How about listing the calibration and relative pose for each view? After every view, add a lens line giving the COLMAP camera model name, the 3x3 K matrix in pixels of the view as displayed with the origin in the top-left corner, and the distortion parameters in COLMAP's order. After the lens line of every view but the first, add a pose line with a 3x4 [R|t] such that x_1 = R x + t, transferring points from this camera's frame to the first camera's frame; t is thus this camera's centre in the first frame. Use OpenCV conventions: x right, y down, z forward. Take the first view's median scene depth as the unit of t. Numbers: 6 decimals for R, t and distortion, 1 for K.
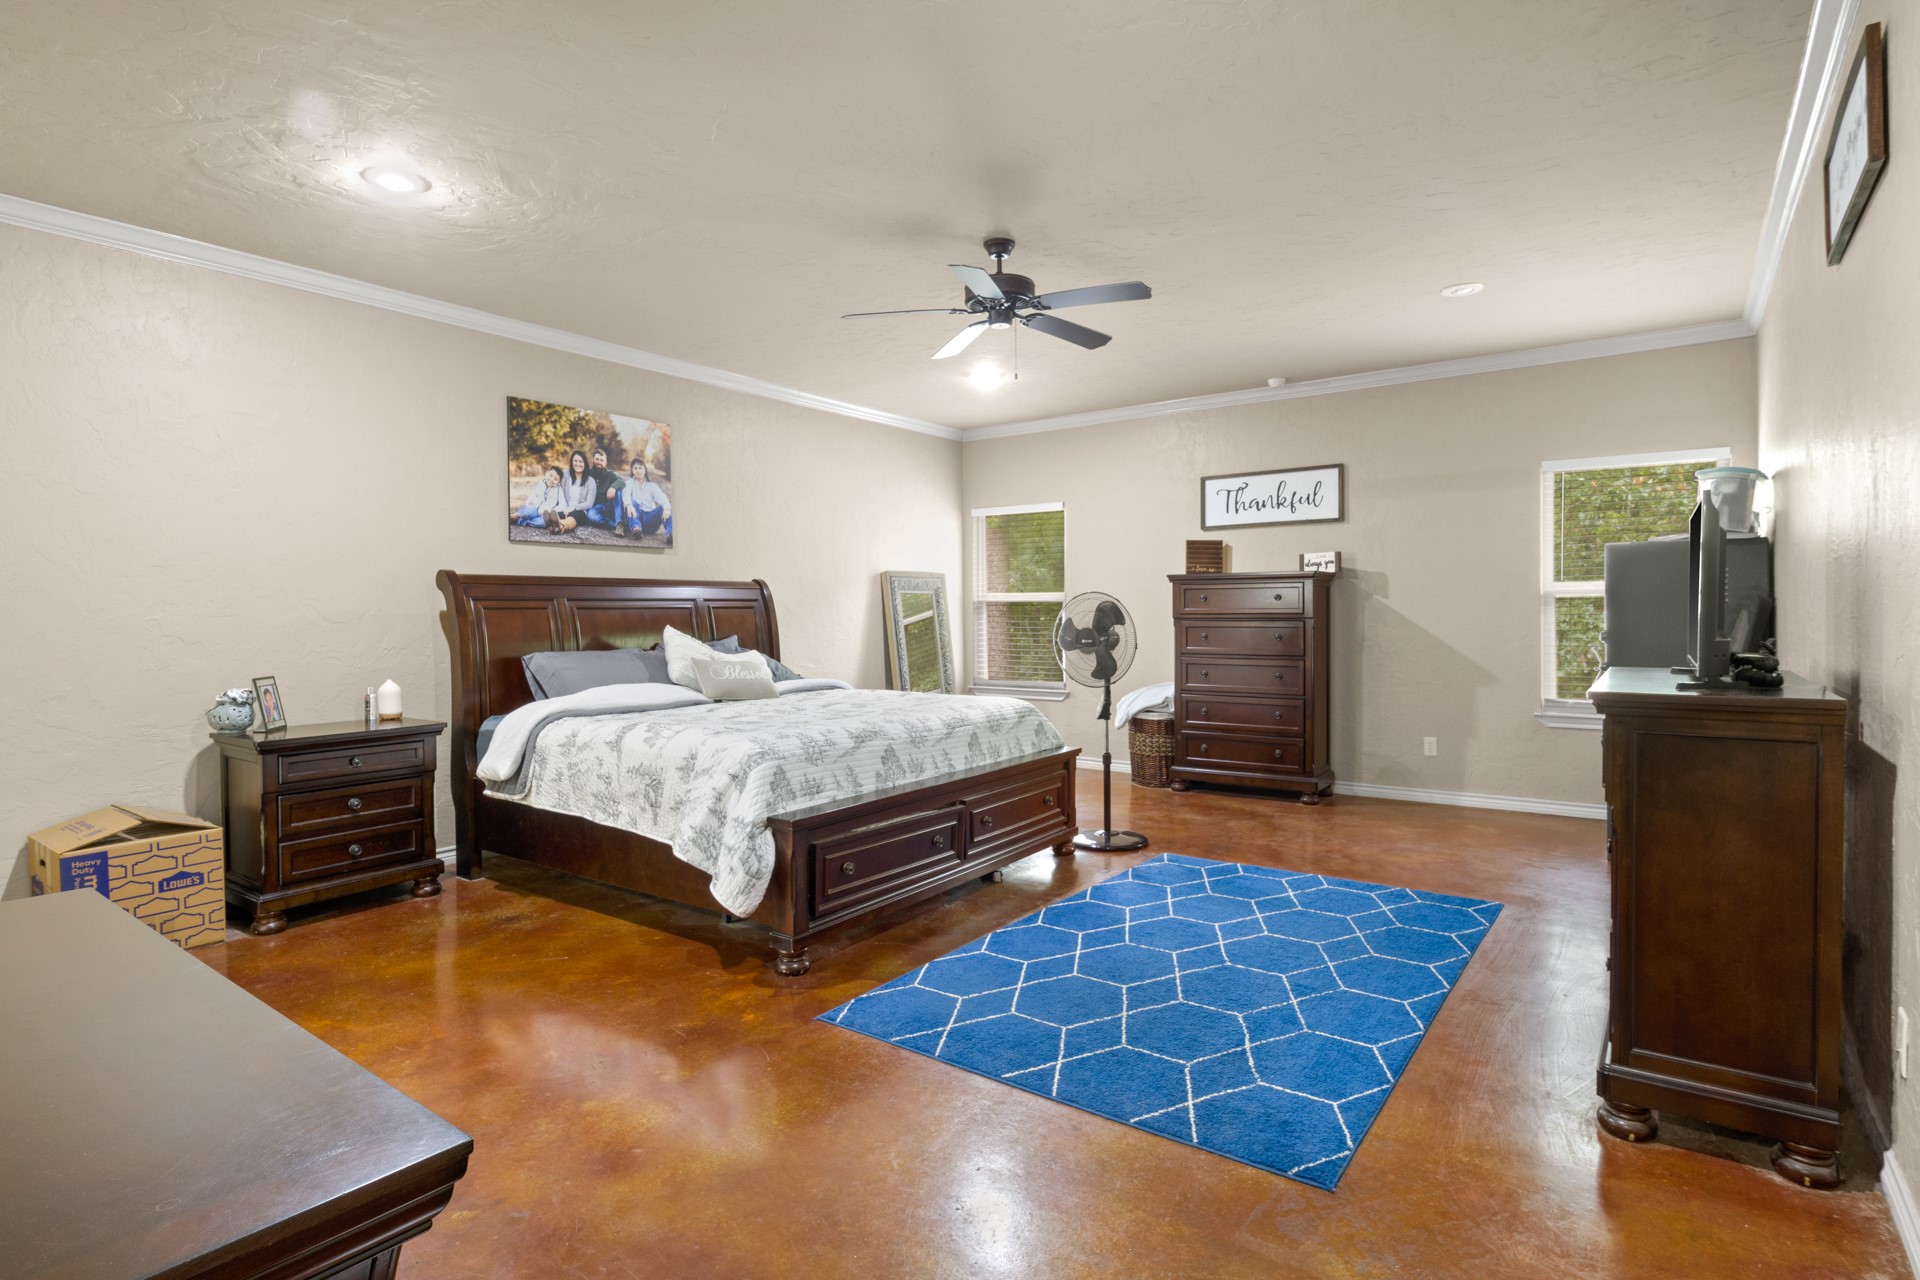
lens RADIAL K [[956.1, 0, 965.8], [0, 956.1, 632.5], [0, 0, 1]] dist [-0.009798, -0.000167]
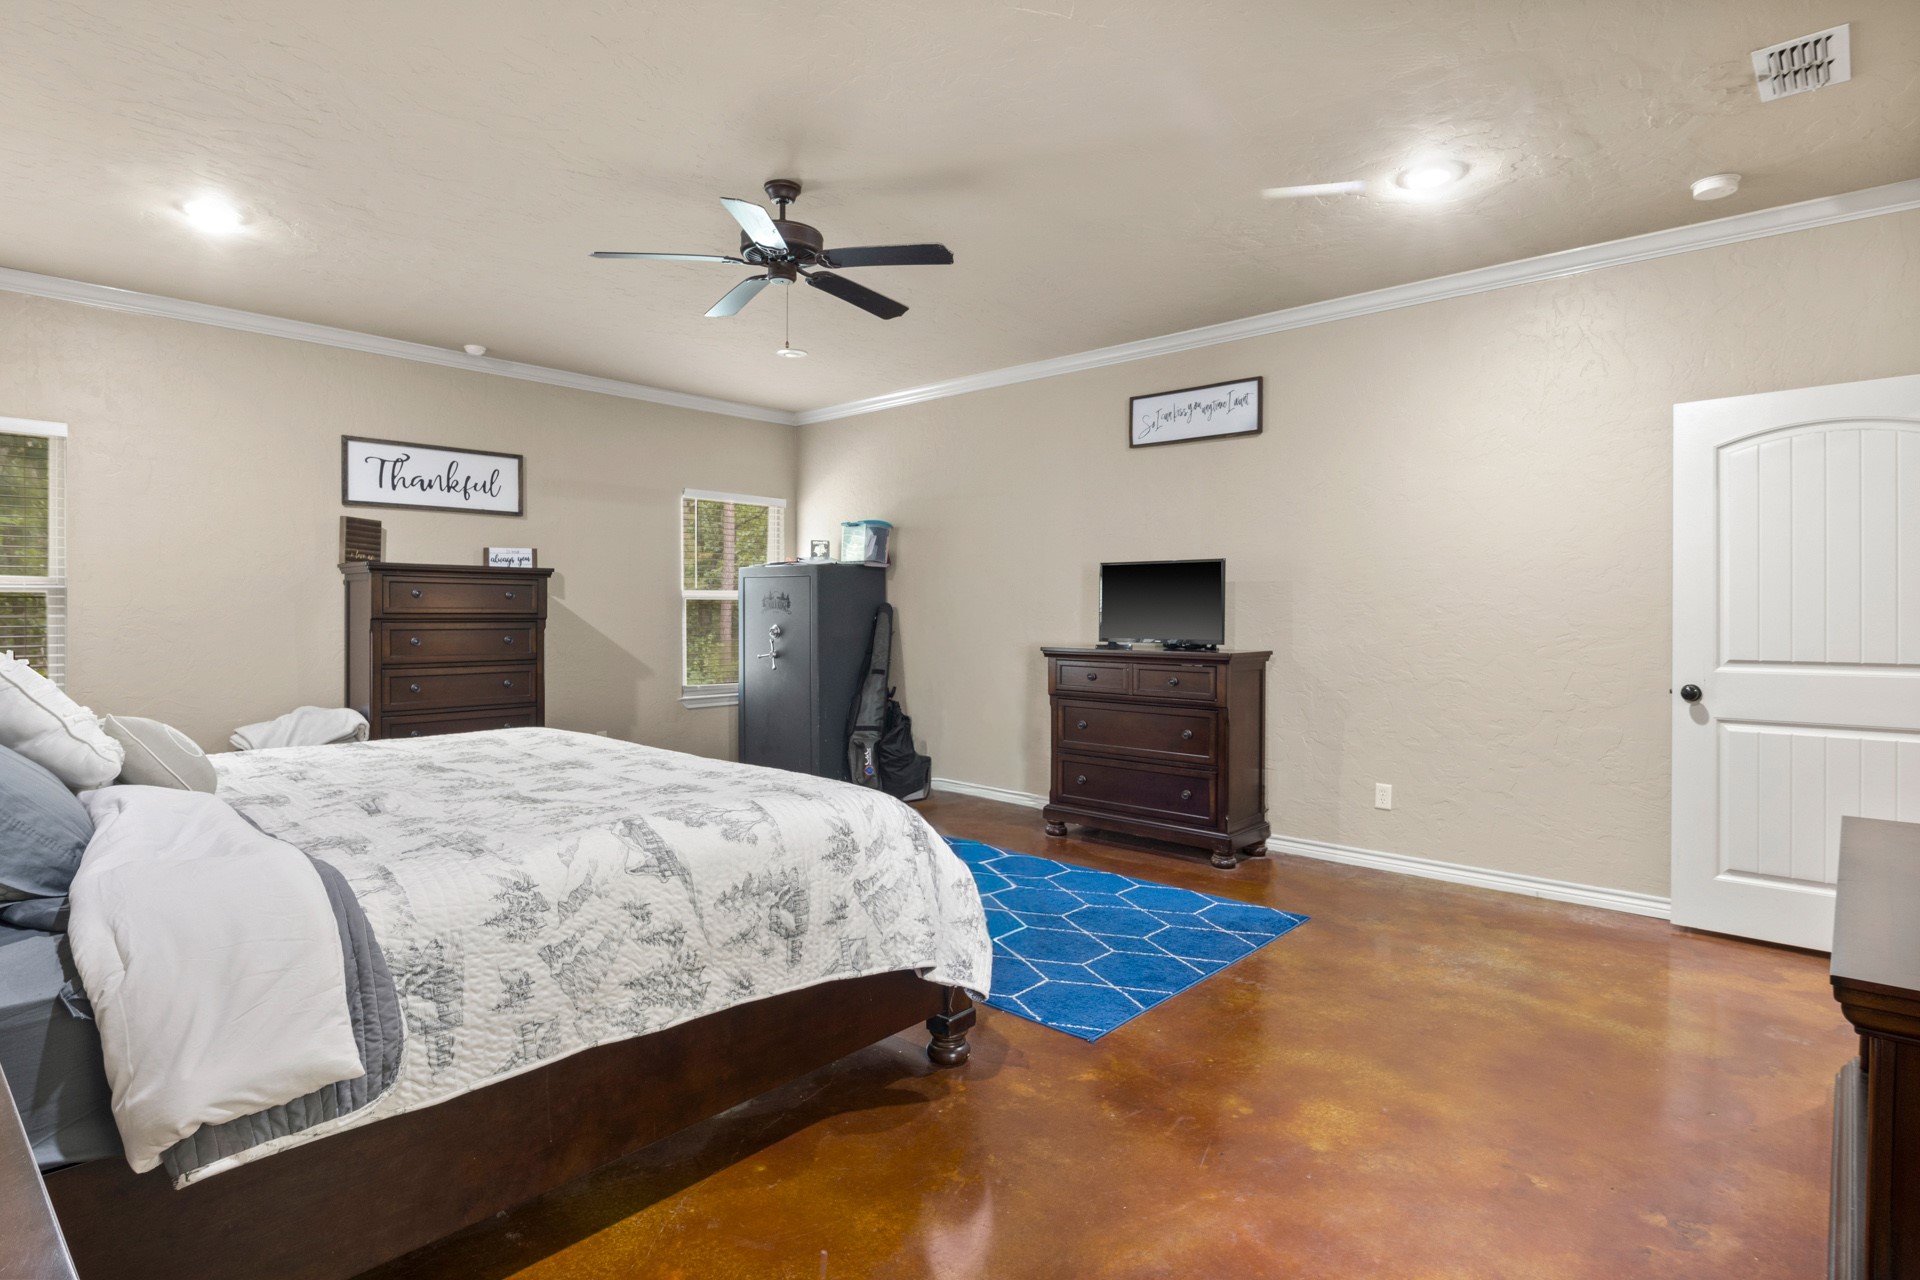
lens RADIAL K [[963.2, 0, 966.3], [0, 963.2, 617.8], [0, 0, 1]] dist [-0.012592, -0.001303]
pose [[0.118611, -0.001775, 0.992939, -0.555656], [0.017814, 0.999841, -0.000340, -0.008330], [-0.992781, 0.017729, 0.118624, 0.500748]]
